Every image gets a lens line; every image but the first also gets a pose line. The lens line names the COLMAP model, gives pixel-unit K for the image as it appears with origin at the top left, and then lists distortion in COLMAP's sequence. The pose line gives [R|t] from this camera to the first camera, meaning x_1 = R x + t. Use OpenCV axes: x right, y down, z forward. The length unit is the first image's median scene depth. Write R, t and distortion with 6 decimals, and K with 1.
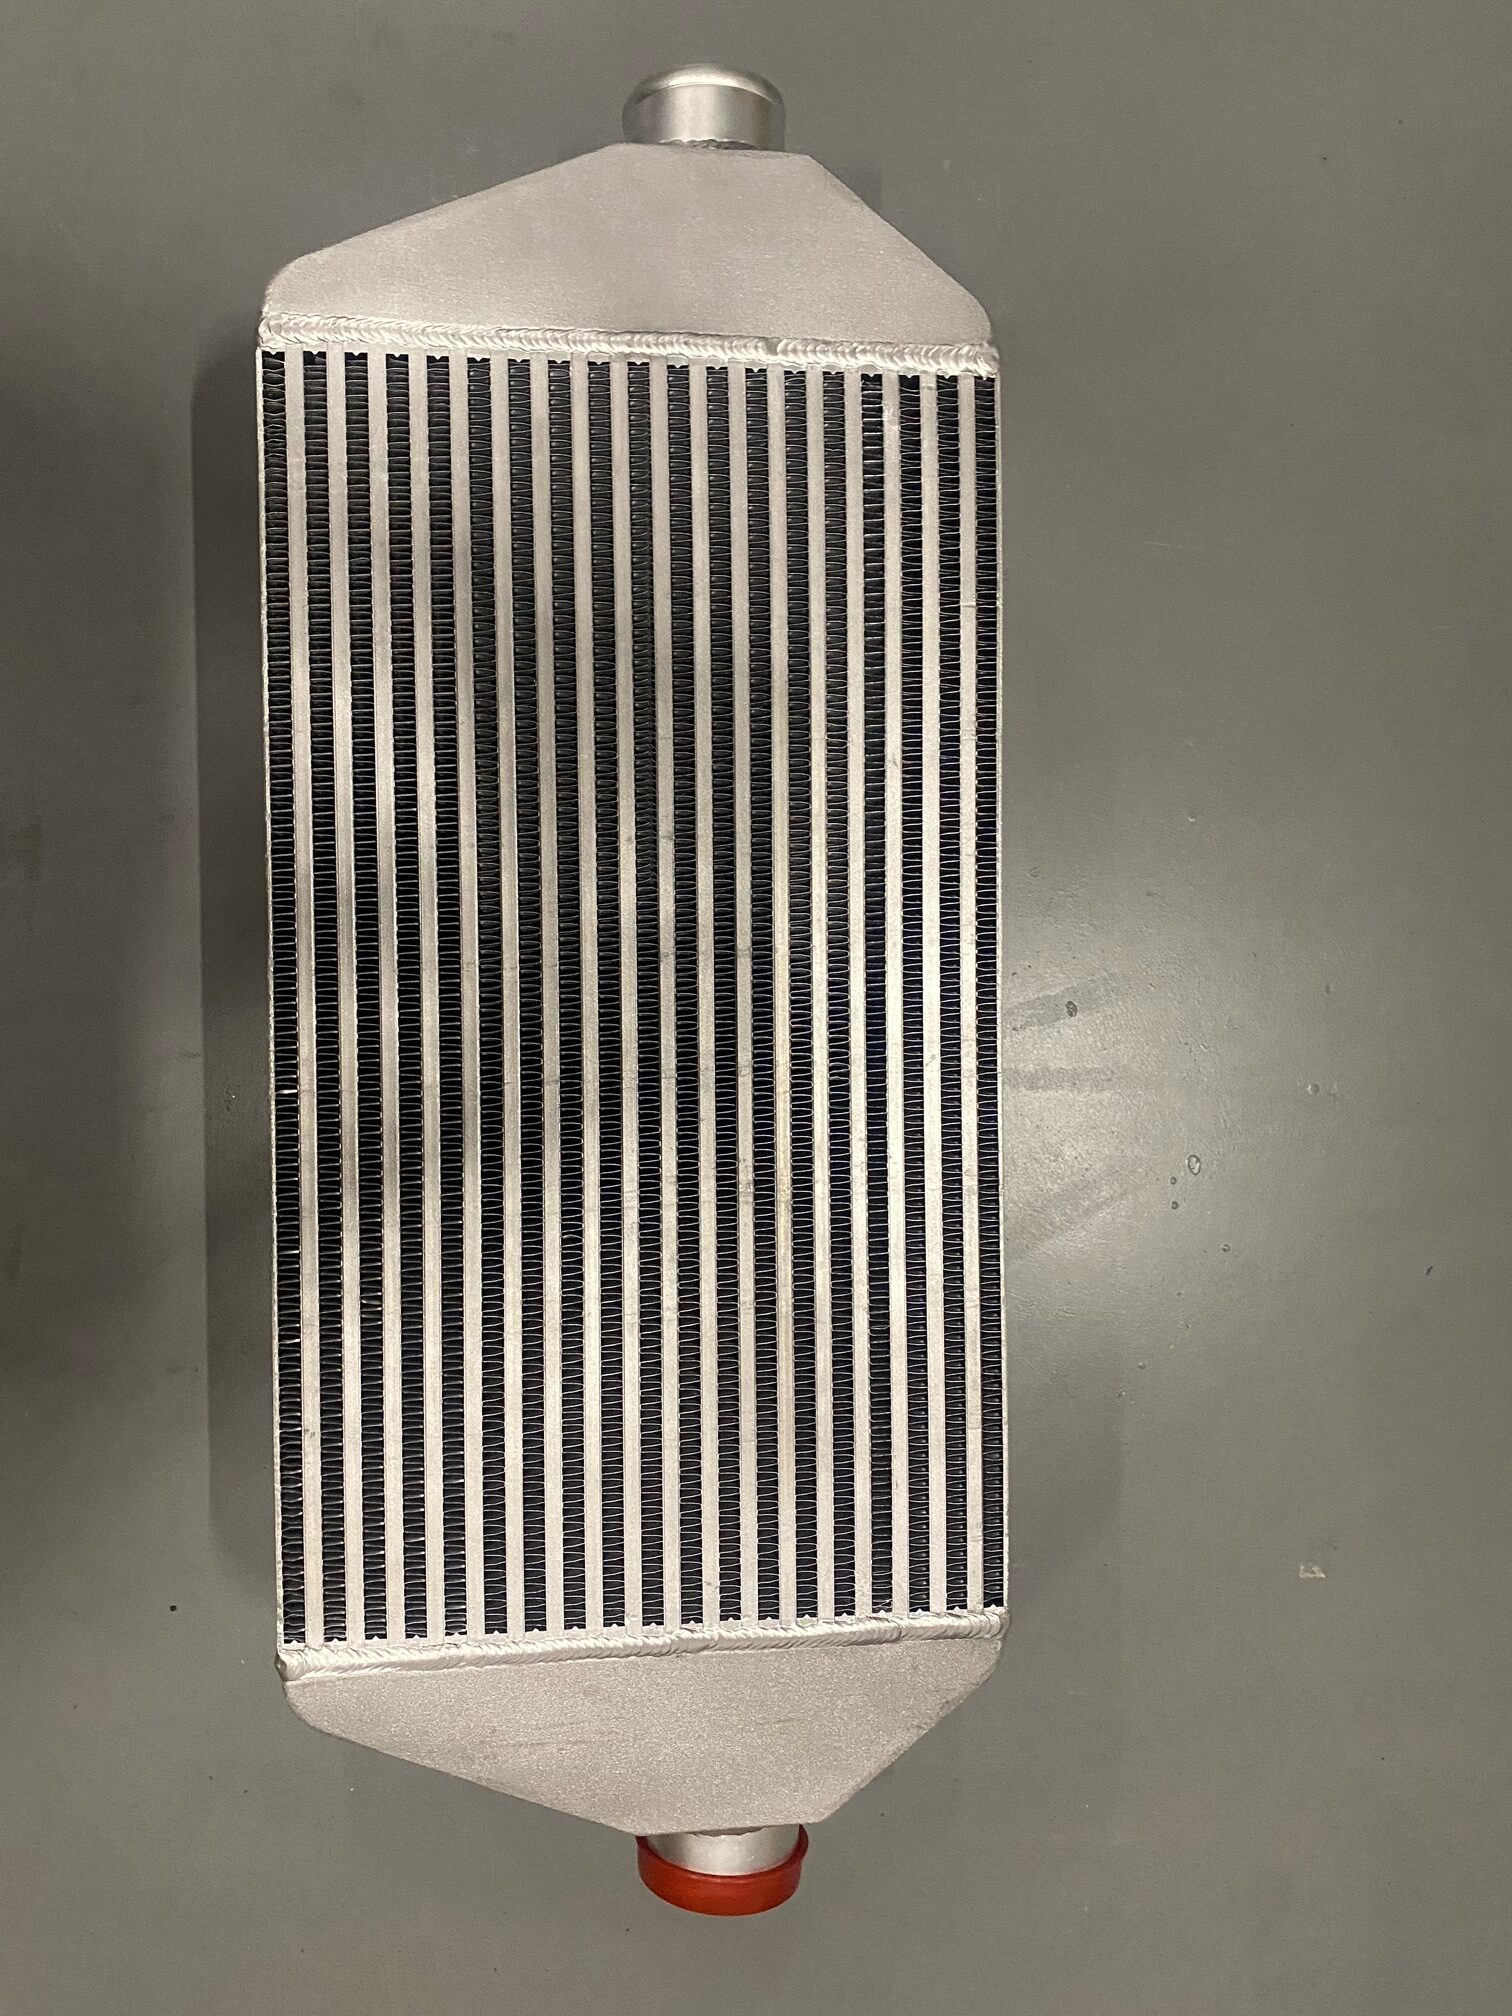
lens RADIAL K [[1521.6, 0, 745.5], [0, 1521.6, 1004.7], [0, 0, 1]] dist [-0.076974, 0.001915]
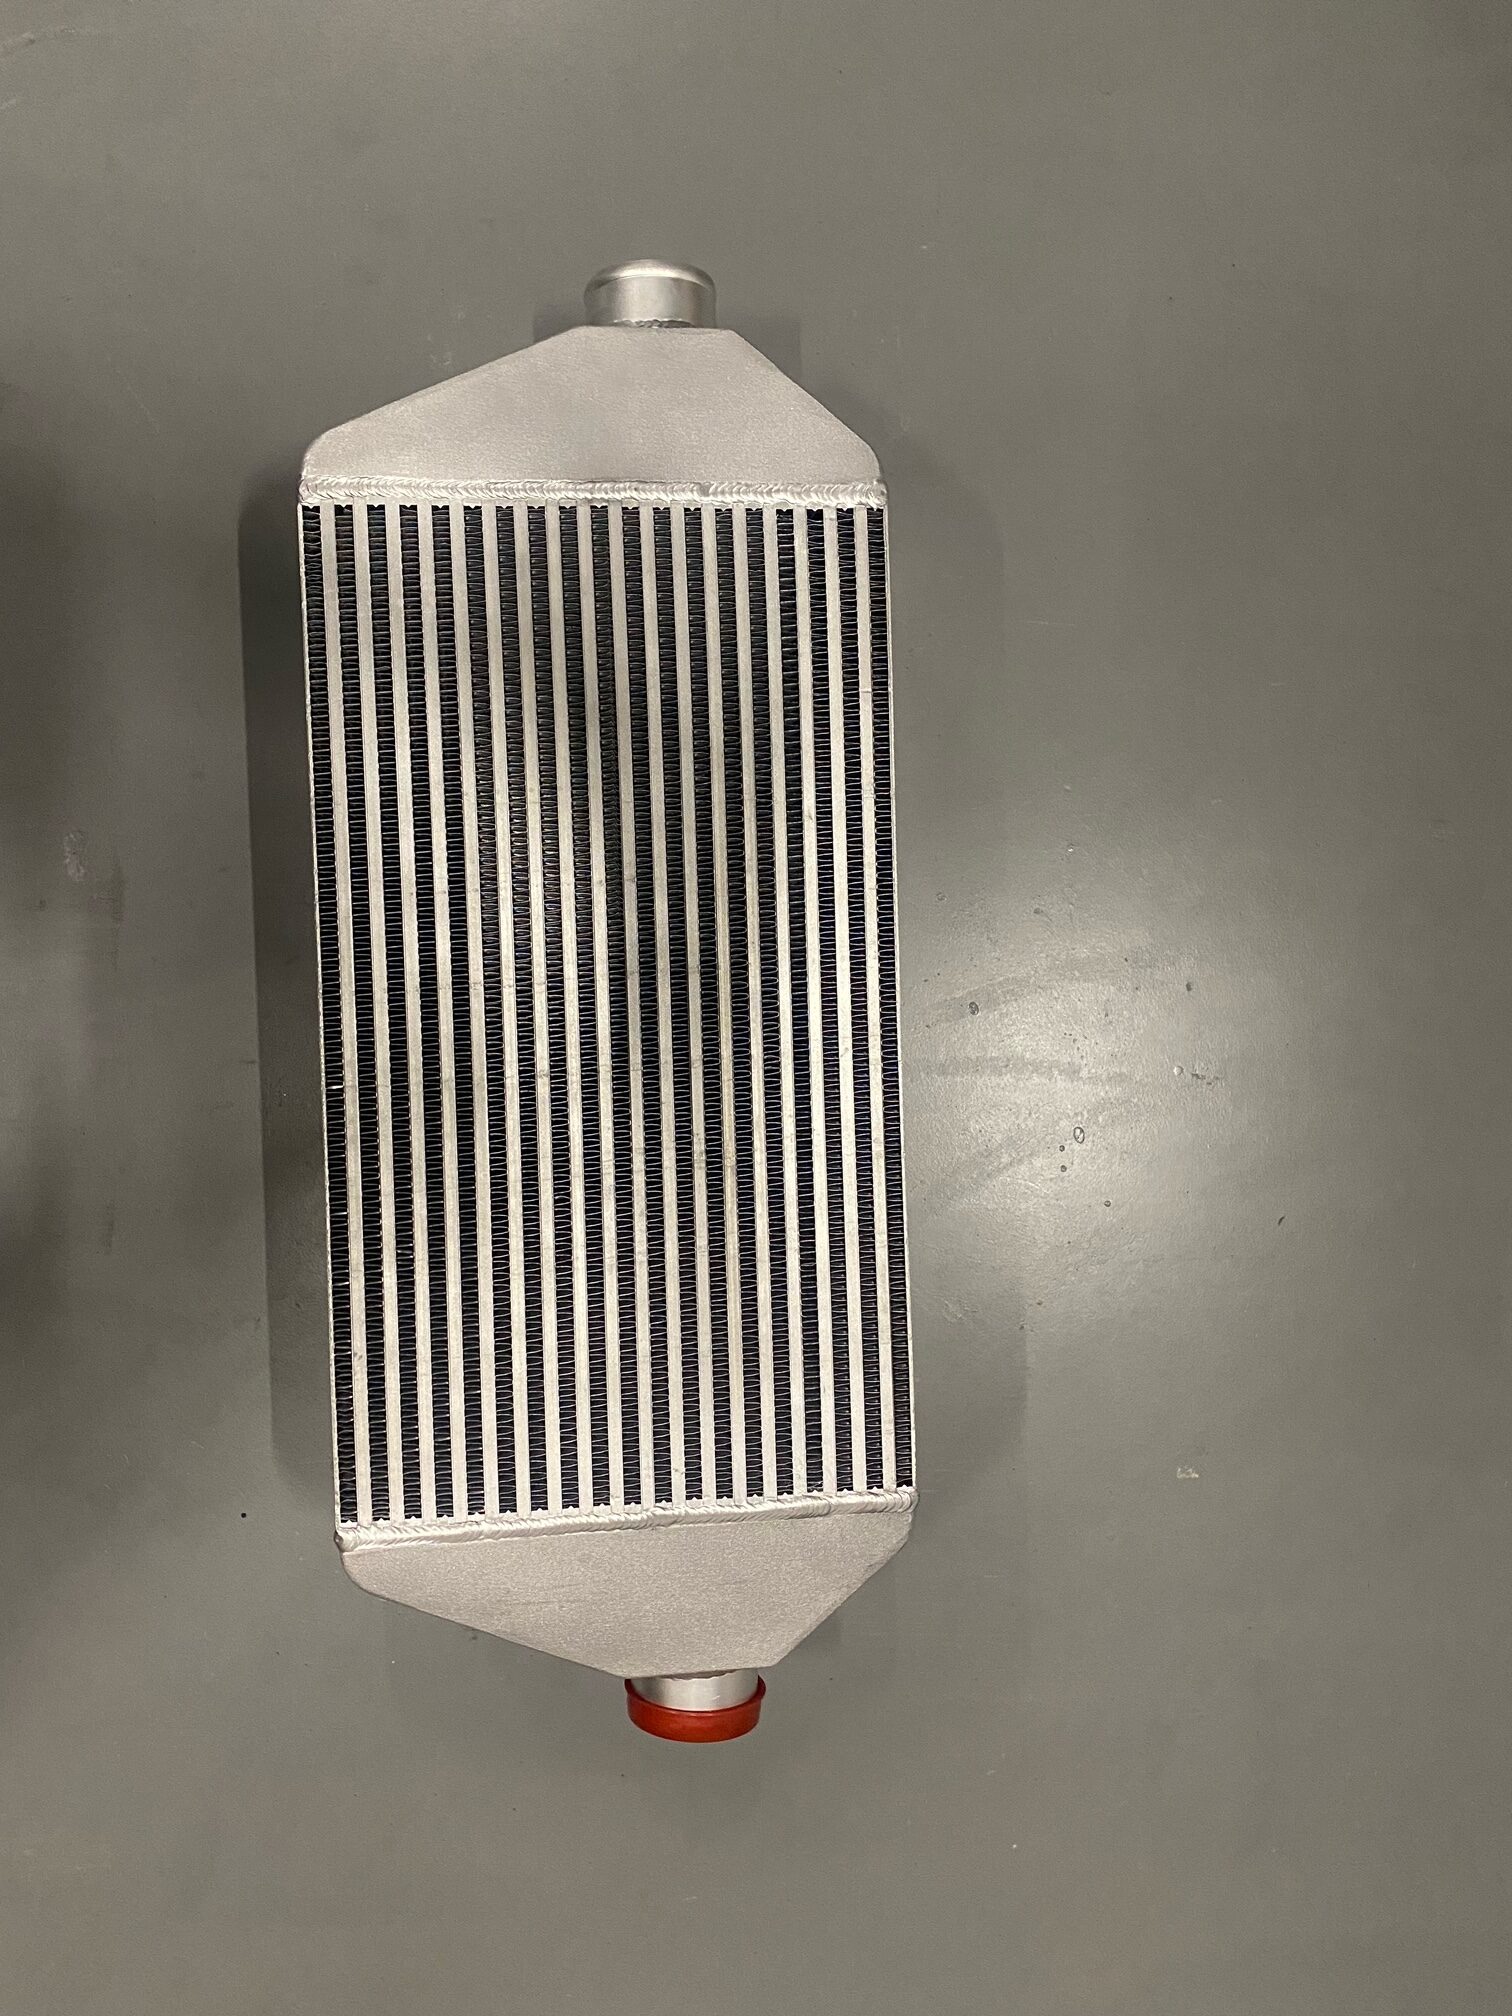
lens RADIAL K [[1521.6, 0, 770.6], [0, 1521.6, 1012.3], [0, 0, 1]] dist [-0.076974, 0.001915]
pose [[0.999737, -0.020994, 0.009263, 0.051004], [0.020962, 0.999774, 0.003584, -0.002253], [-0.009336, -0.003389, 0.999951, -0.266610]]
